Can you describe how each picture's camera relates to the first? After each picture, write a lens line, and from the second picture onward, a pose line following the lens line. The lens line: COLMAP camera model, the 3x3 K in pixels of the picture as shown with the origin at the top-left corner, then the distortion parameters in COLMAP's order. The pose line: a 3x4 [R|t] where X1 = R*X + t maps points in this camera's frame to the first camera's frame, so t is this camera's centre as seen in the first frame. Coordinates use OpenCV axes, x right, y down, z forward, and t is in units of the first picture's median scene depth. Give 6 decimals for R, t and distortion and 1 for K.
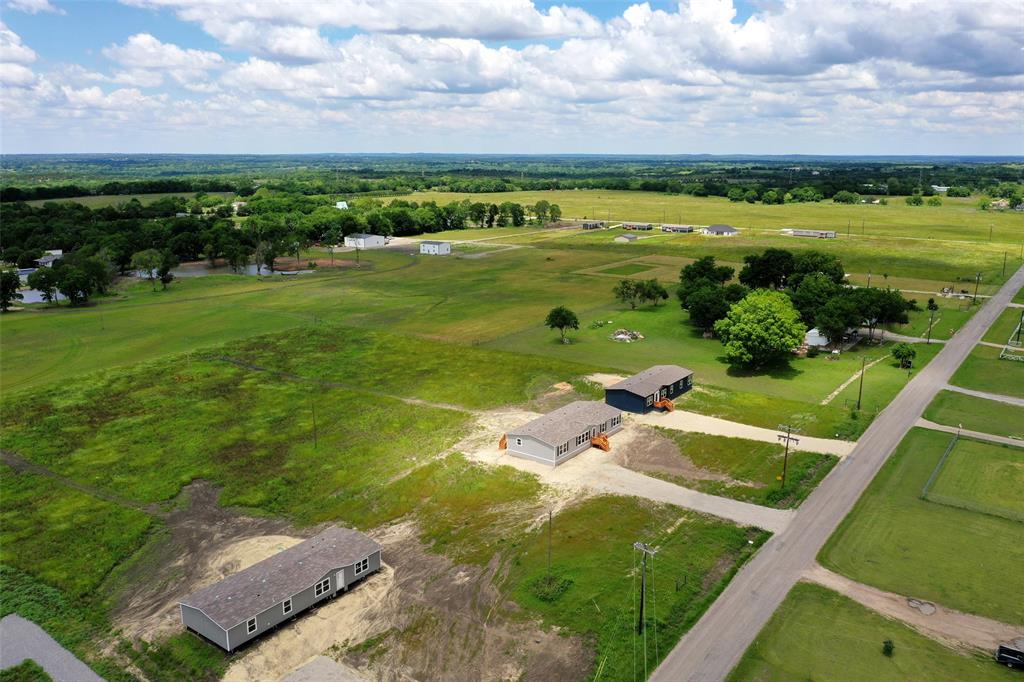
lens RADIAL K [[815.2, 0, 511.5], [0, 815.2, 340.7], [0, 0, 1]] dist [-0.007304, -0.012604]
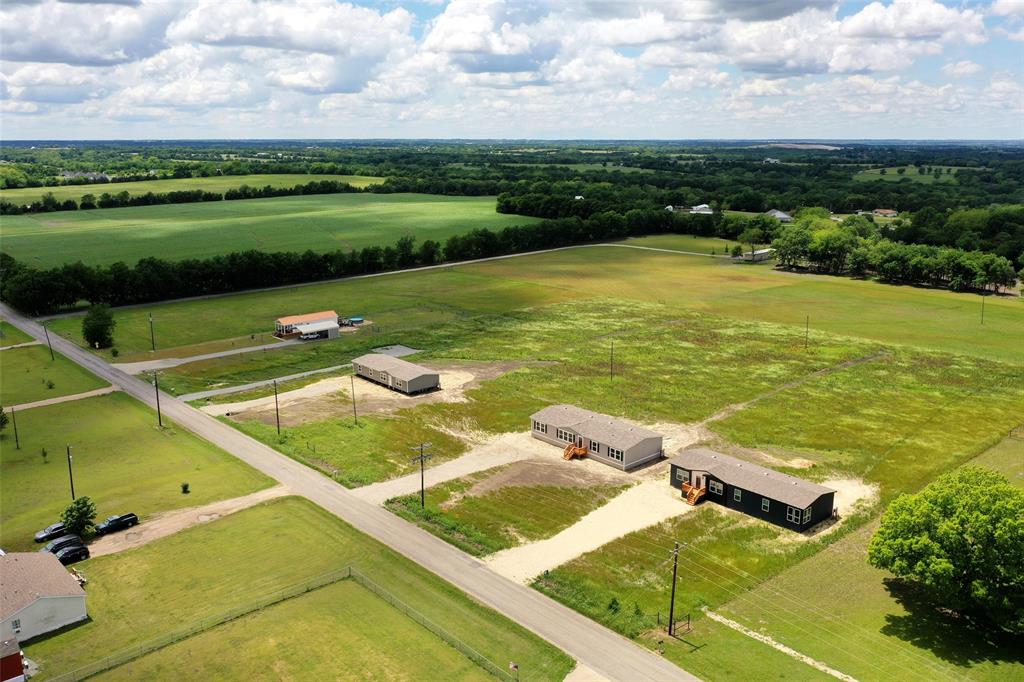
lens RADIAL K [[815.2, 0, 511.2], [0, 815.2, 341.1], [0, 0, 1]] dist [-0.007304, -0.012604]
pose [[-0.194841, 0.235140, -0.952232, 0.977833], [-0.220925, 0.935370, 0.276181, -0.242224], [0.955630, 0.264183, -0.130300, 0.967894]]
